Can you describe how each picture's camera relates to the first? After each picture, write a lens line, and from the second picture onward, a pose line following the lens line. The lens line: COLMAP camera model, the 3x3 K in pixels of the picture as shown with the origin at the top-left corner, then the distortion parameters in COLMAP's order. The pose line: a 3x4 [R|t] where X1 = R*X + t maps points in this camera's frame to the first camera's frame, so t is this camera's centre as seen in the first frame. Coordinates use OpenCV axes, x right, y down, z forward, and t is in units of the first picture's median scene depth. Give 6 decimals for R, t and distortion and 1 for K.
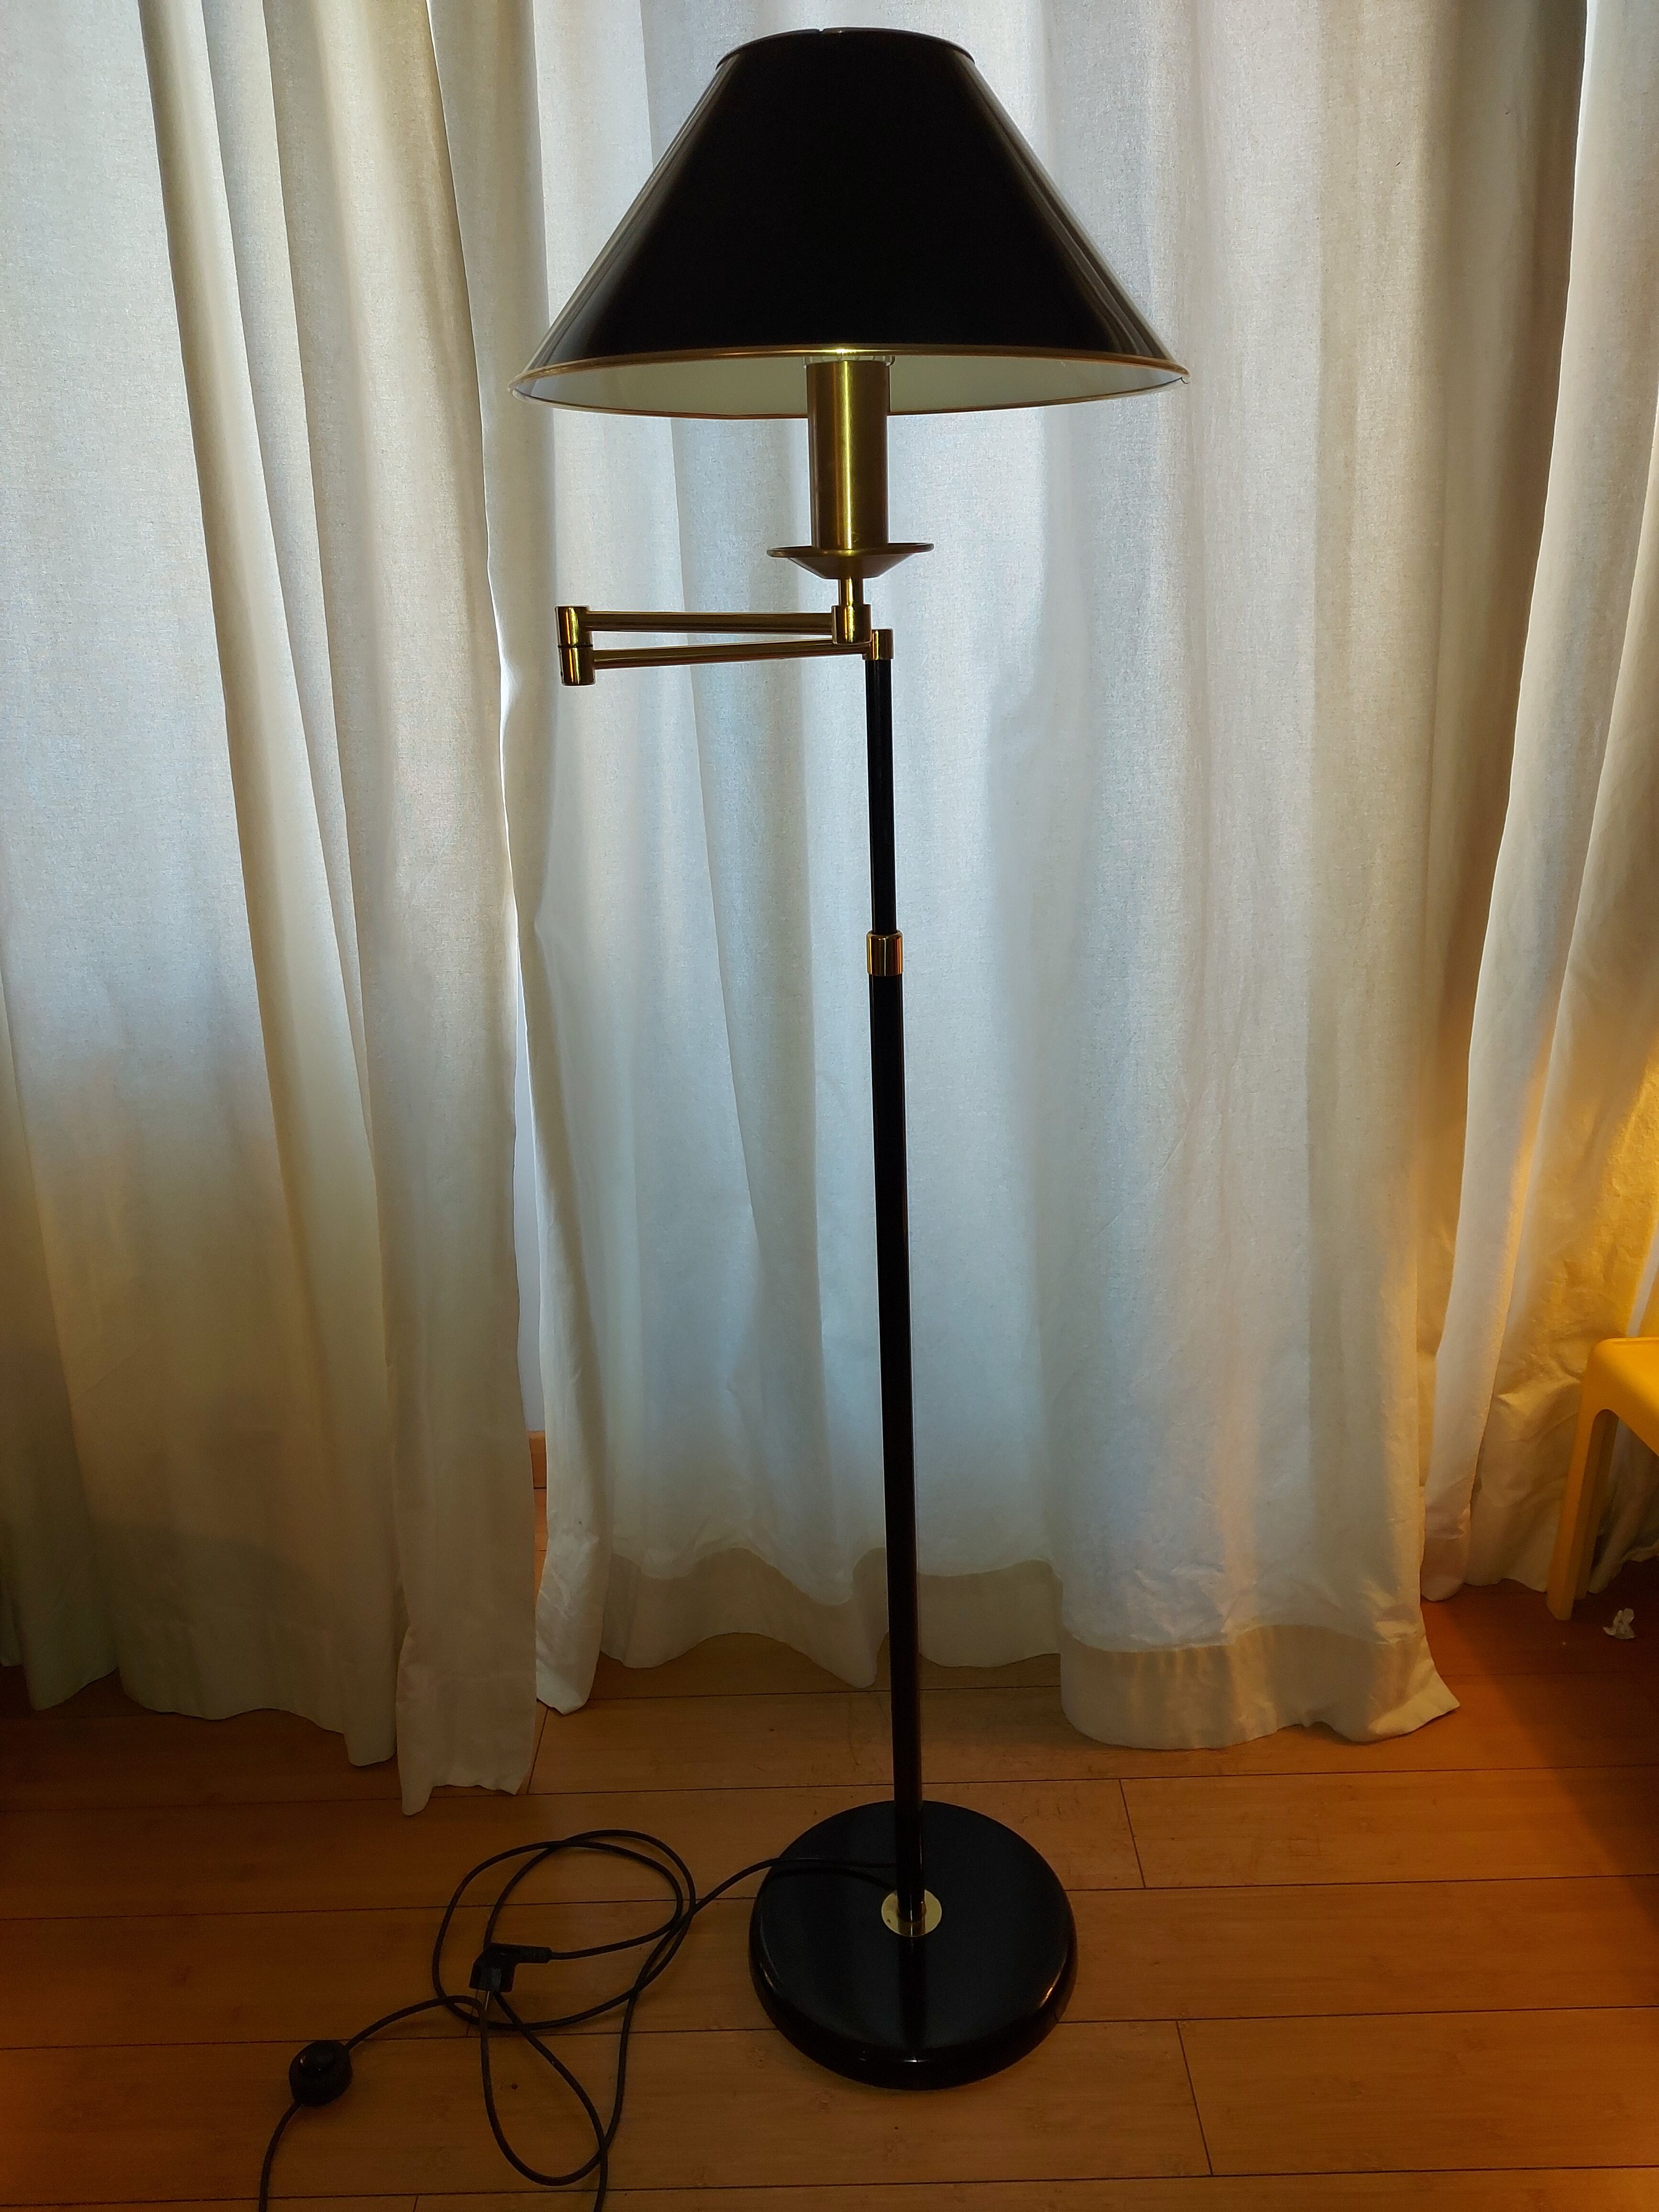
lens RADIAL K [[1592.6, 0, 825.6], [0, 1592.6, 1109.5], [0, 0, 1]] dist [0.071175, -0.070787]
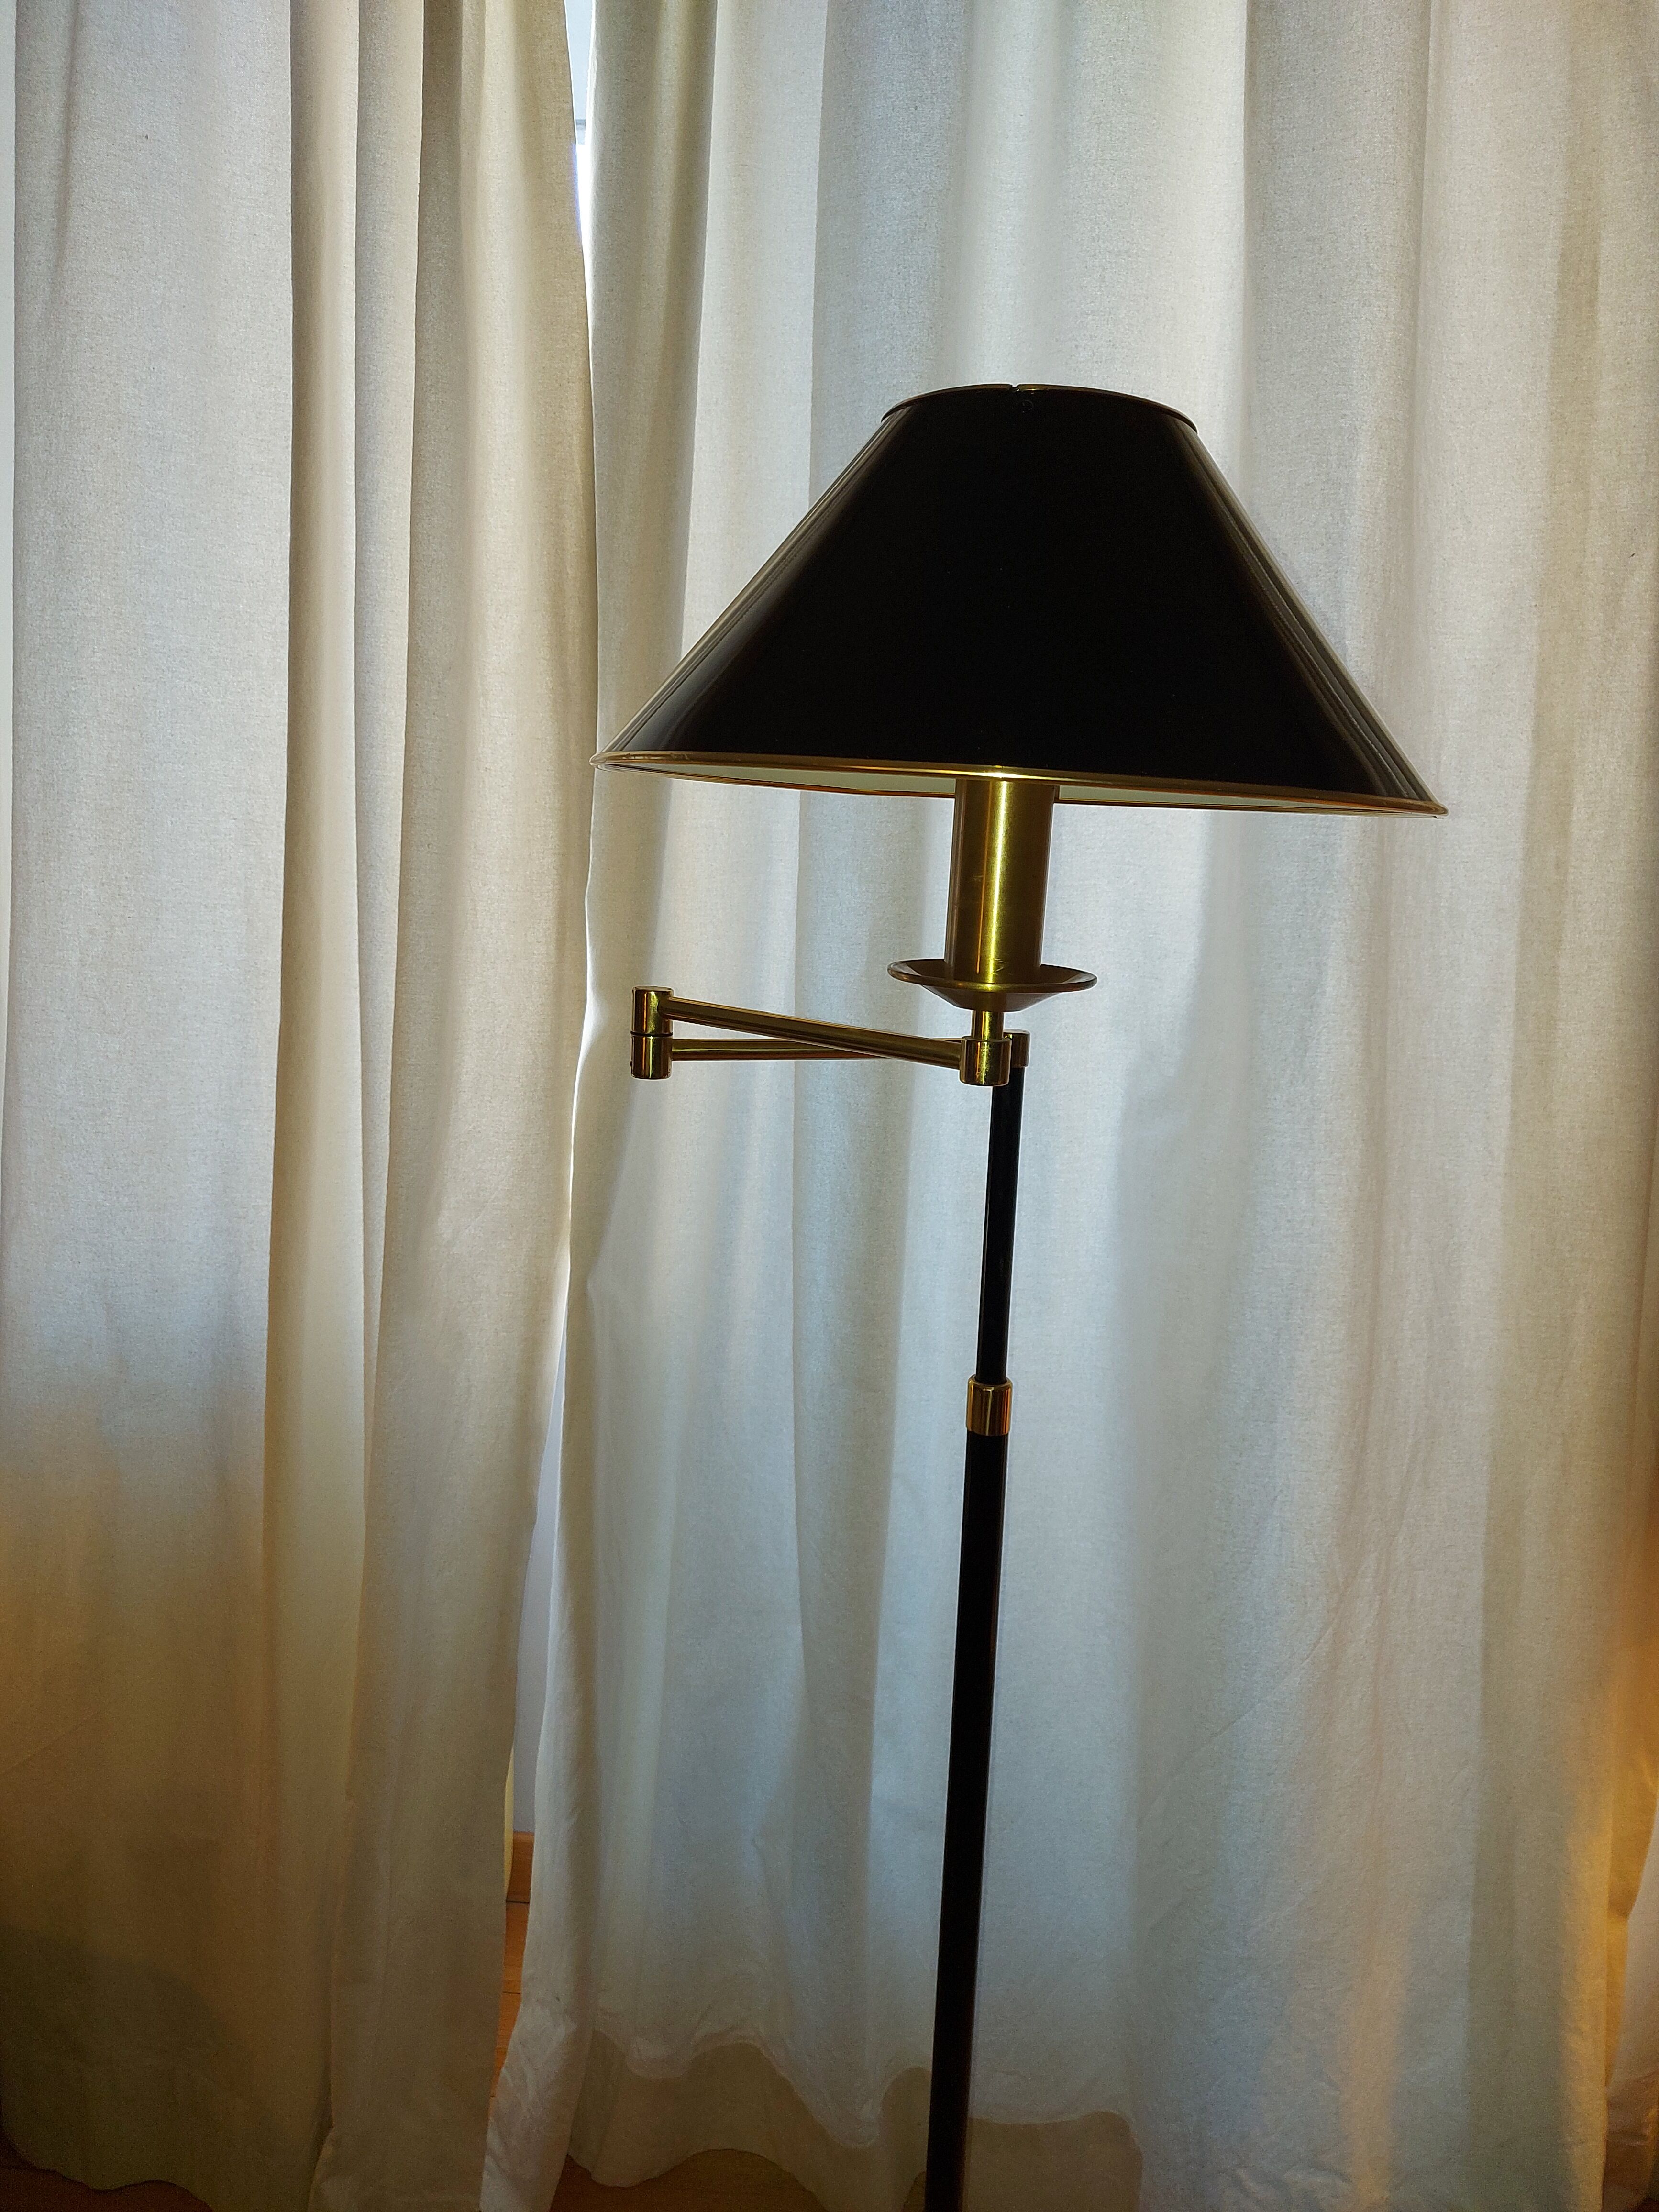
lens RADIAL K [[1592.6, 0, 829.1], [0, 1592.6, 1102.3], [0, 0, 1]] dist [0.071175, -0.070787]
pose [[0.994008, 0.090389, -0.061459, -0.006245], [-0.099201, 0.982116, -0.160022, -0.087339], [0.045895, 0.165160, 0.985198, 0.129544]]
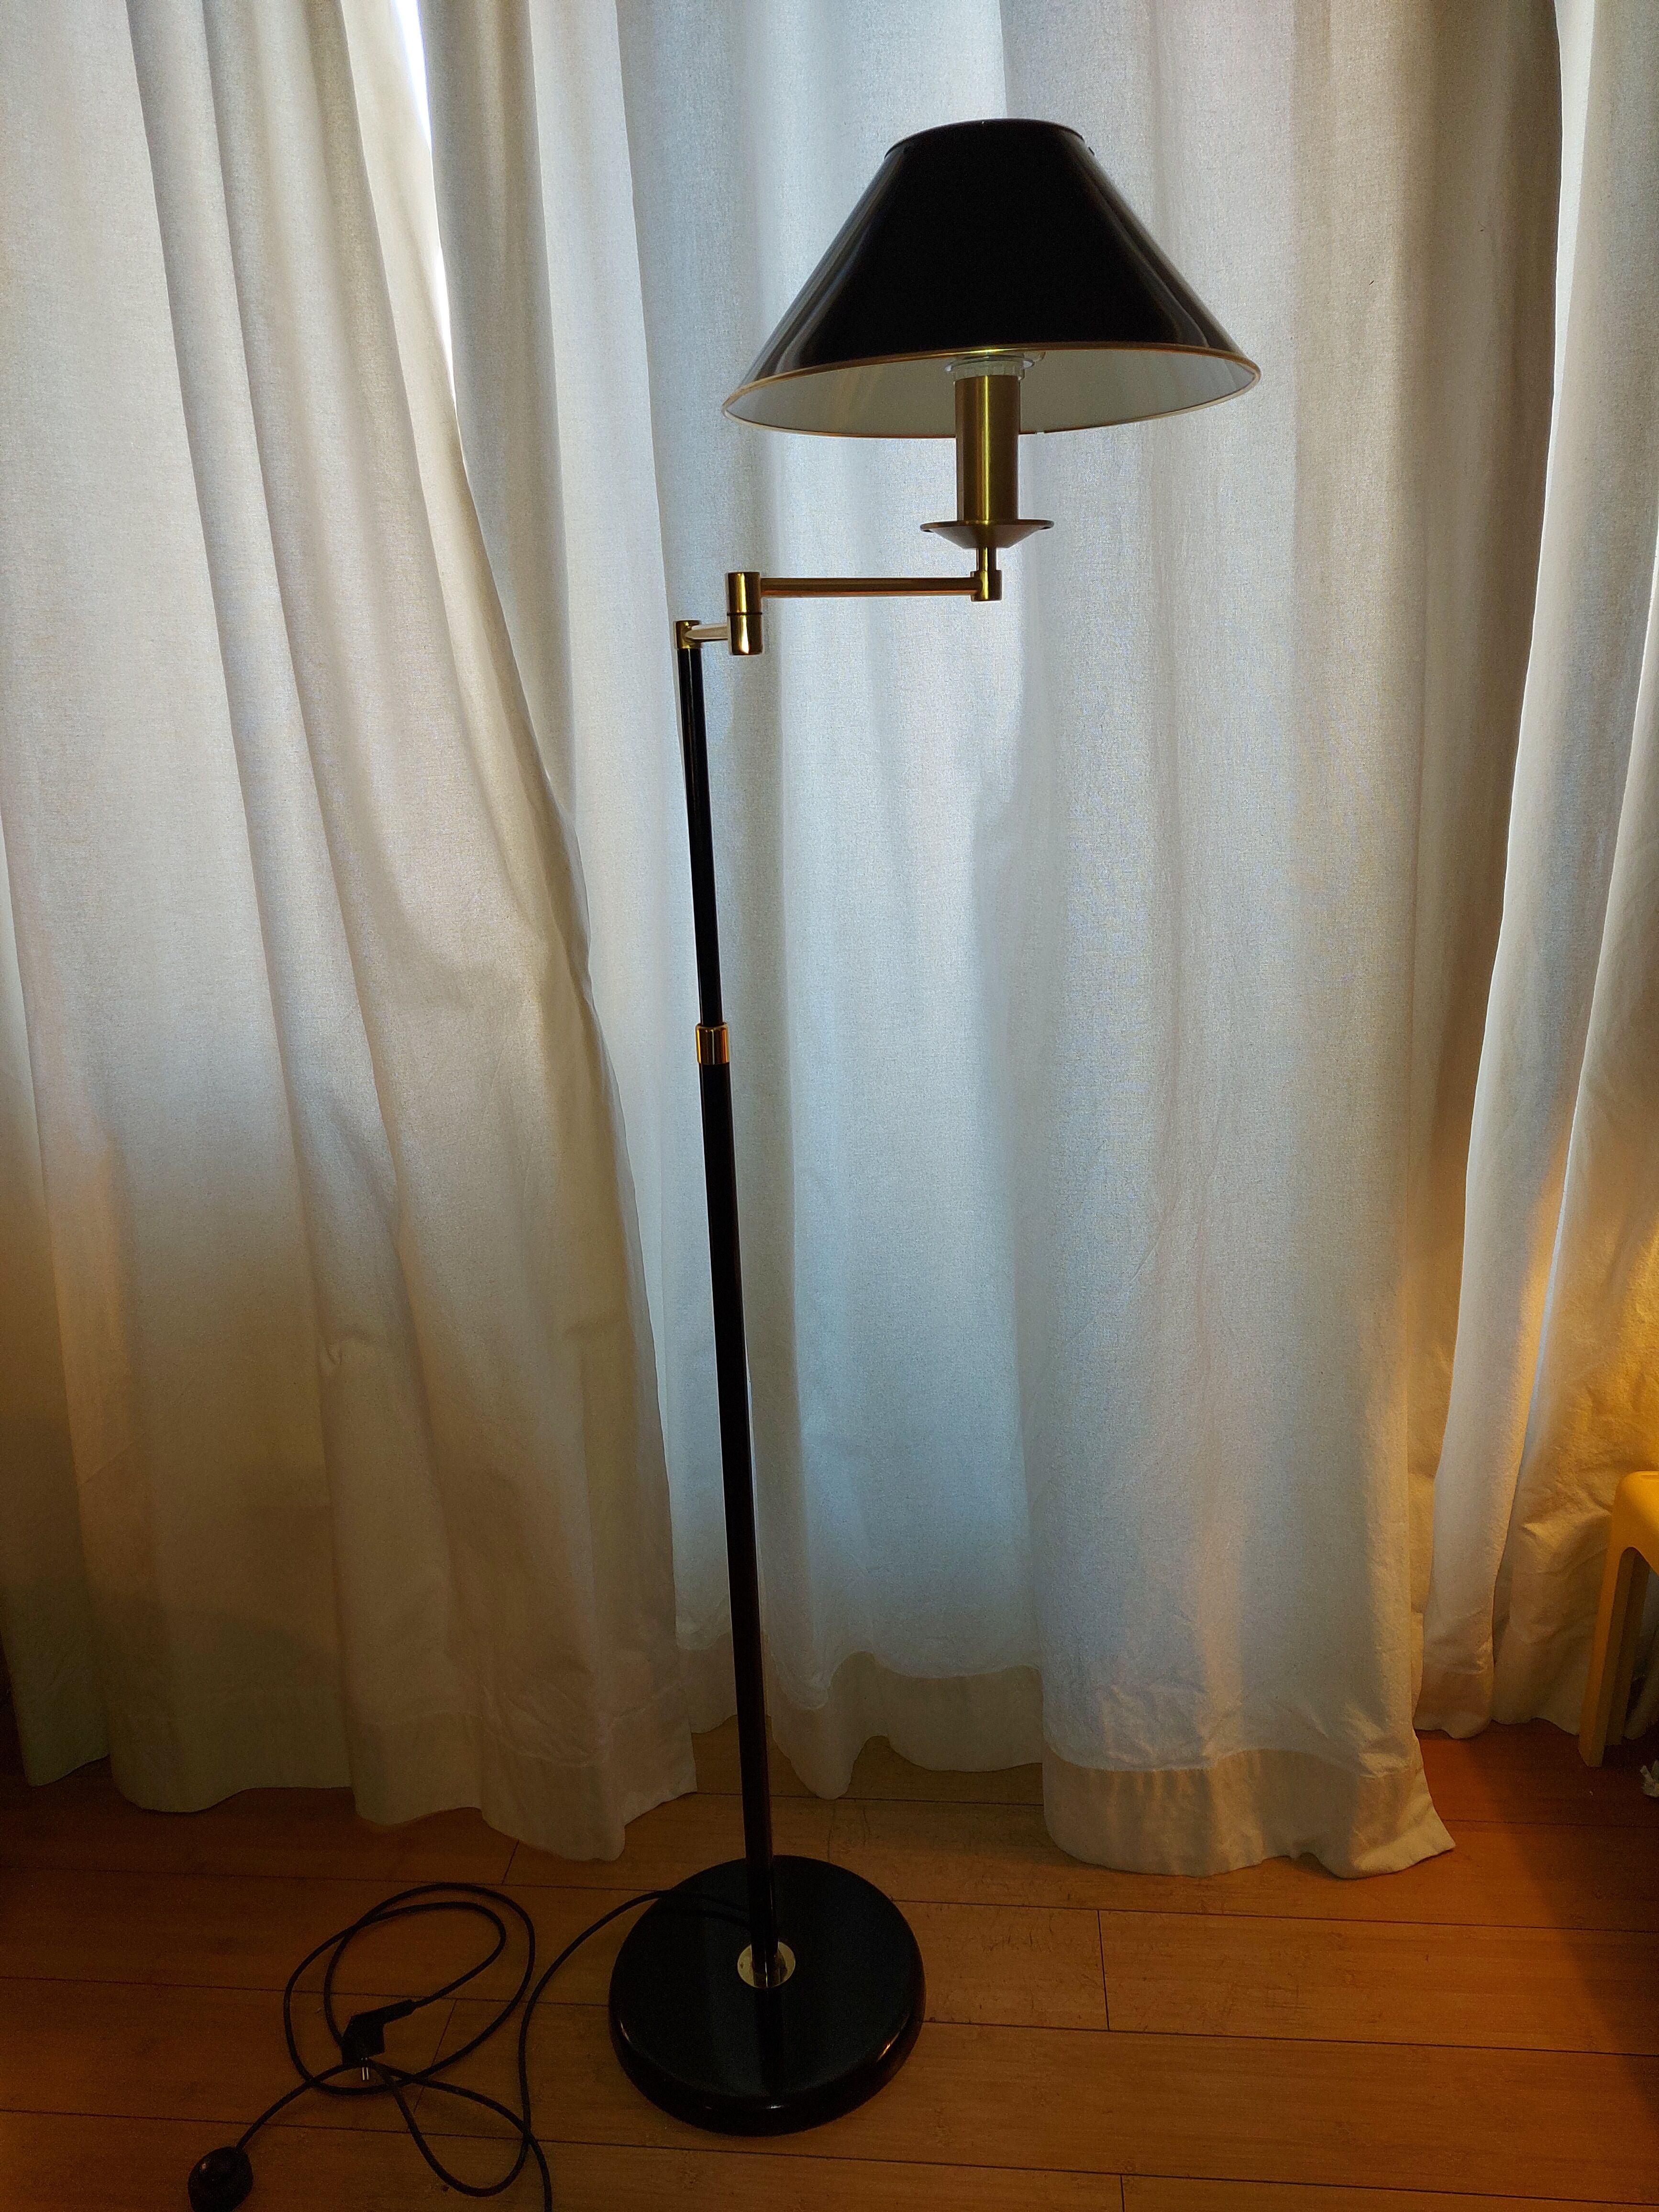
lens RADIAL K [[1592.6, 0, 834.9], [0, 1592.6, 1109.4], [0, 0, 1]] dist [0.071175, -0.070787]
pose [[0.995560, 0.024014, -0.091015, 0.114395], [-0.026874, 0.999179, -0.030326, -0.032943], [0.090212, 0.032637, 0.995388, -0.004245]]
